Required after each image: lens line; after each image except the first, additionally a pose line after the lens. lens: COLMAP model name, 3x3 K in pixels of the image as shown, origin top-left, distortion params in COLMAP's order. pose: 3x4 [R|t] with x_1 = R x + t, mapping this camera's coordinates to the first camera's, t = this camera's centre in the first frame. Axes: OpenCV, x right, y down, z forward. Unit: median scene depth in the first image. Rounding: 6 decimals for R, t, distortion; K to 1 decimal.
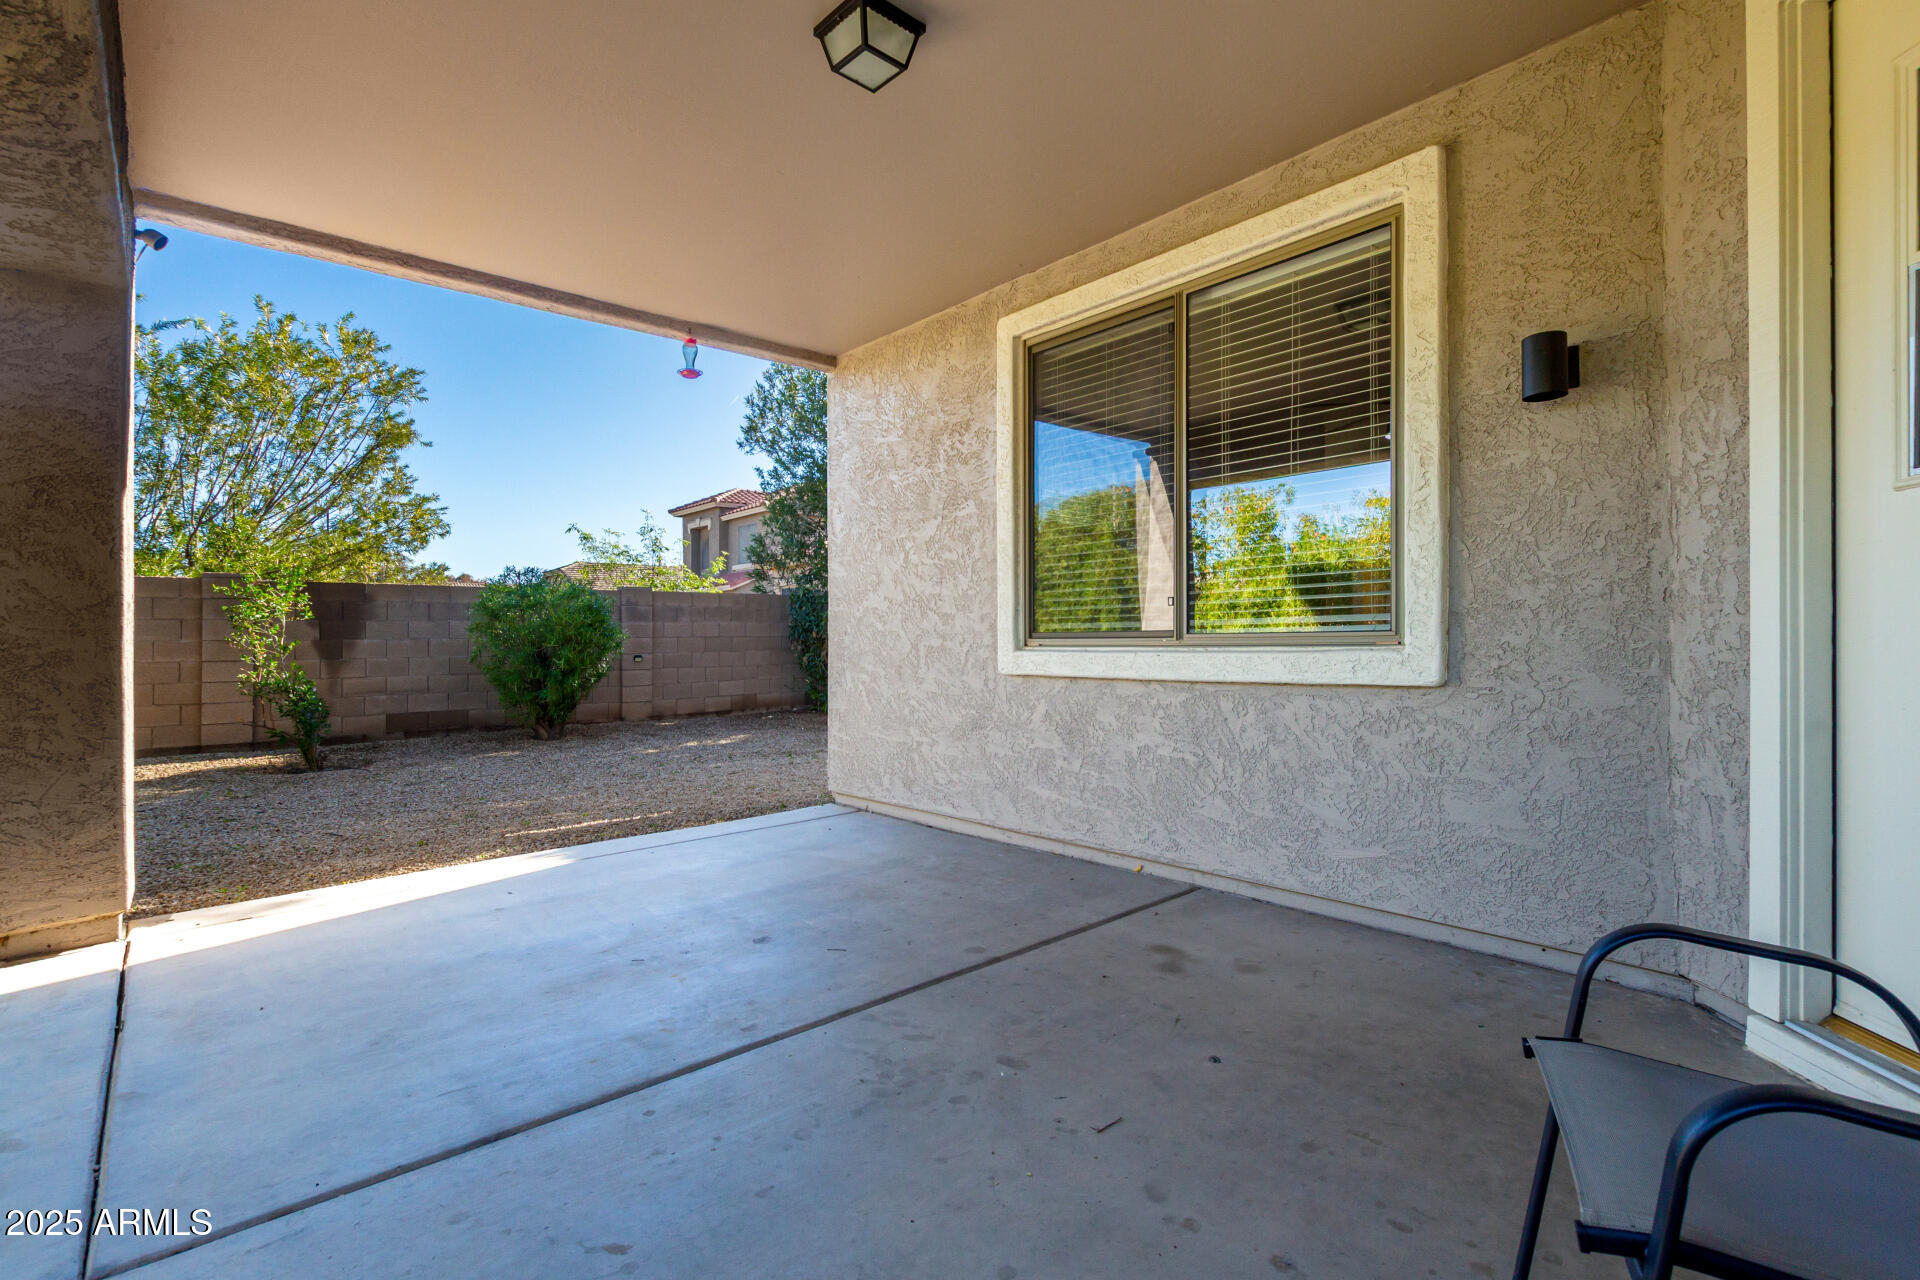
lens RADIAL K [[886.5, 0, 970.3], [0, 886.5, 633.9], [0, 0, 1]] dist [0.006064, -0.003589]
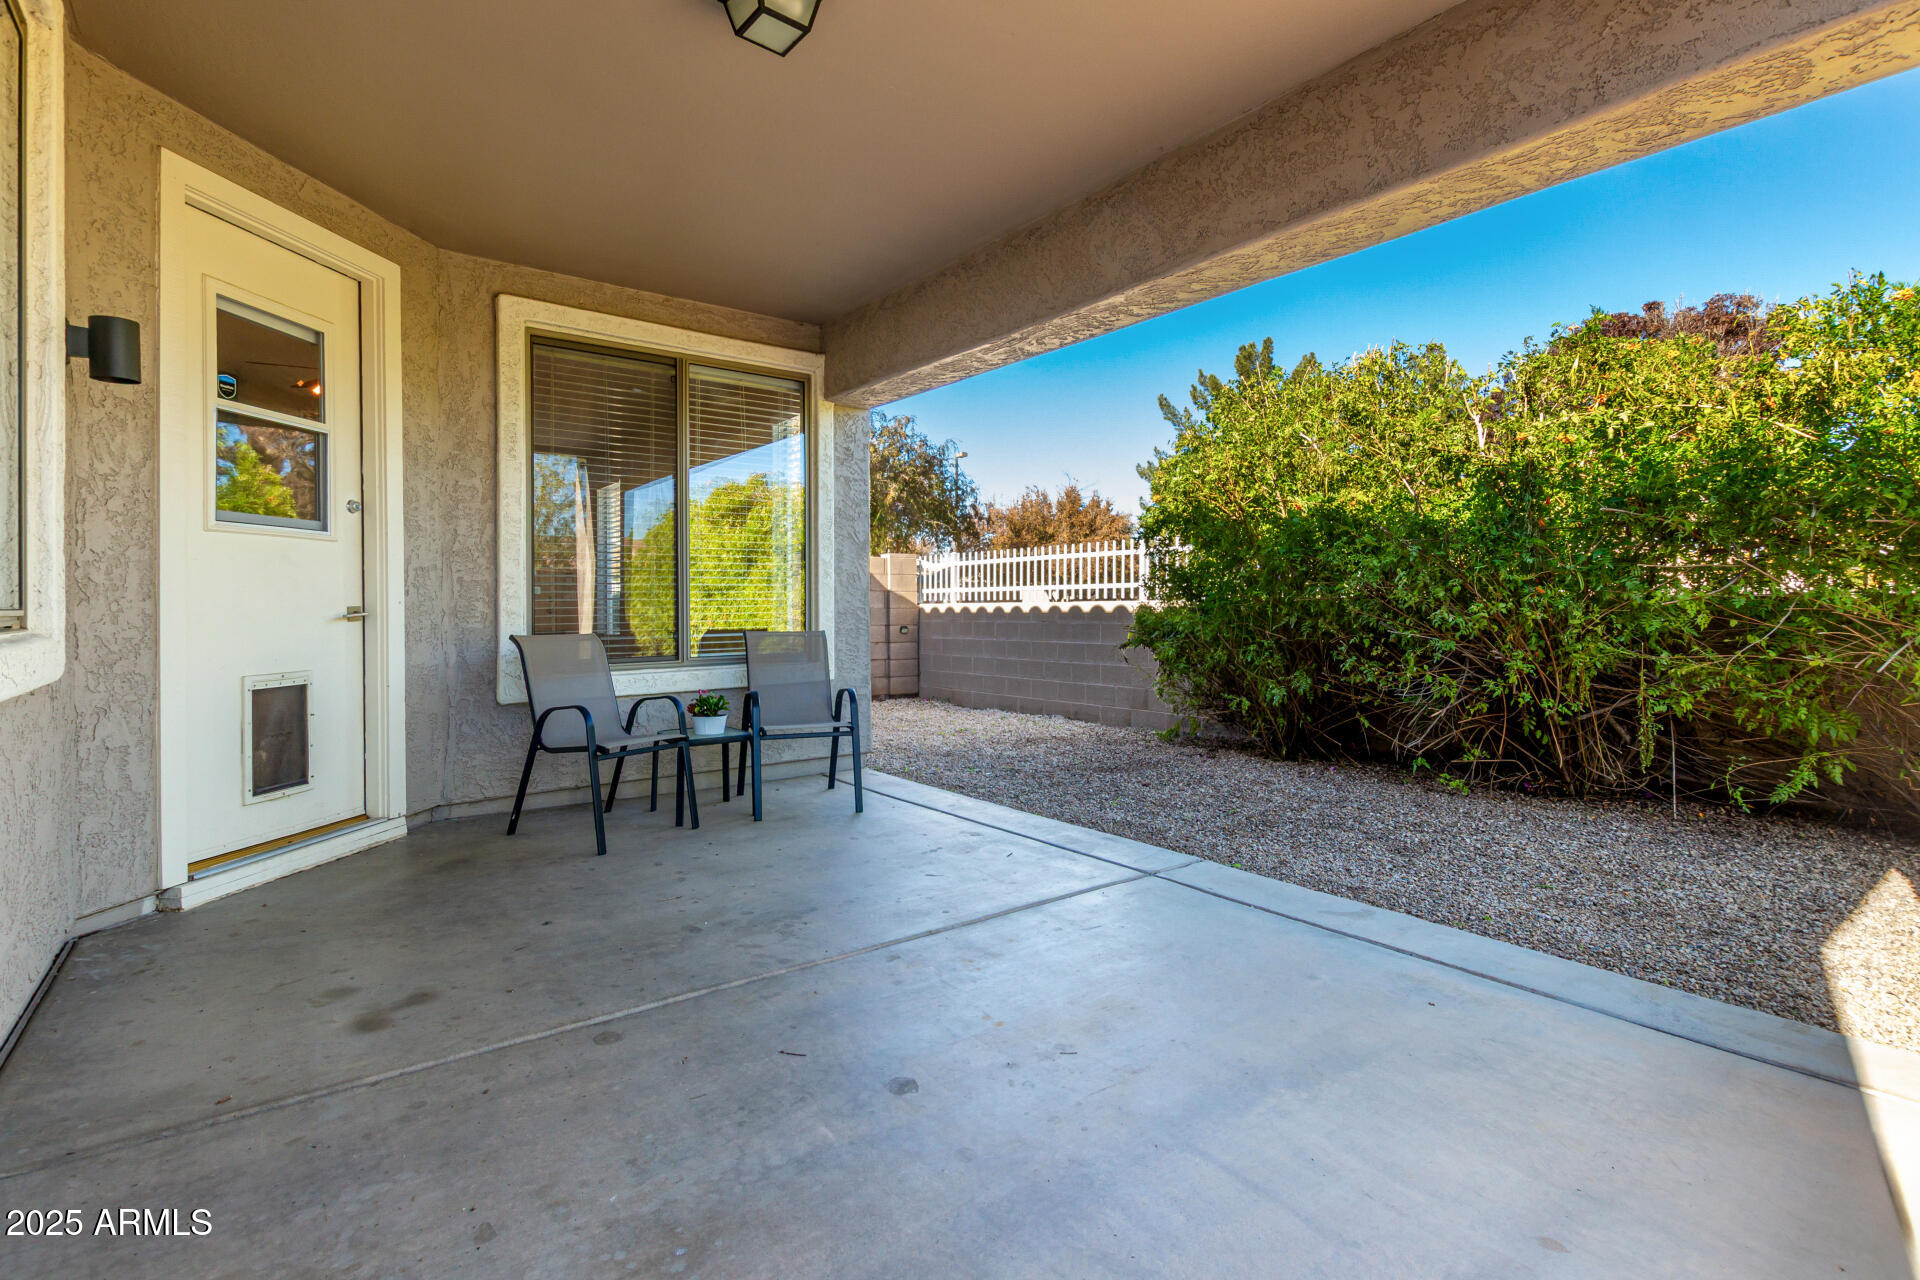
lens RADIAL K [[886.5, 0, 952.4], [0, 886.5, 619.8], [0, 0, 1]] dist [0.006064, -0.003589]
pose [[-0.995975, 0.016468, 0.088106, -0.424148], [0.017250, 0.999818, 0.008128, 0.015225], [-0.087956, 0.009615, -0.996078, 2.078922]]
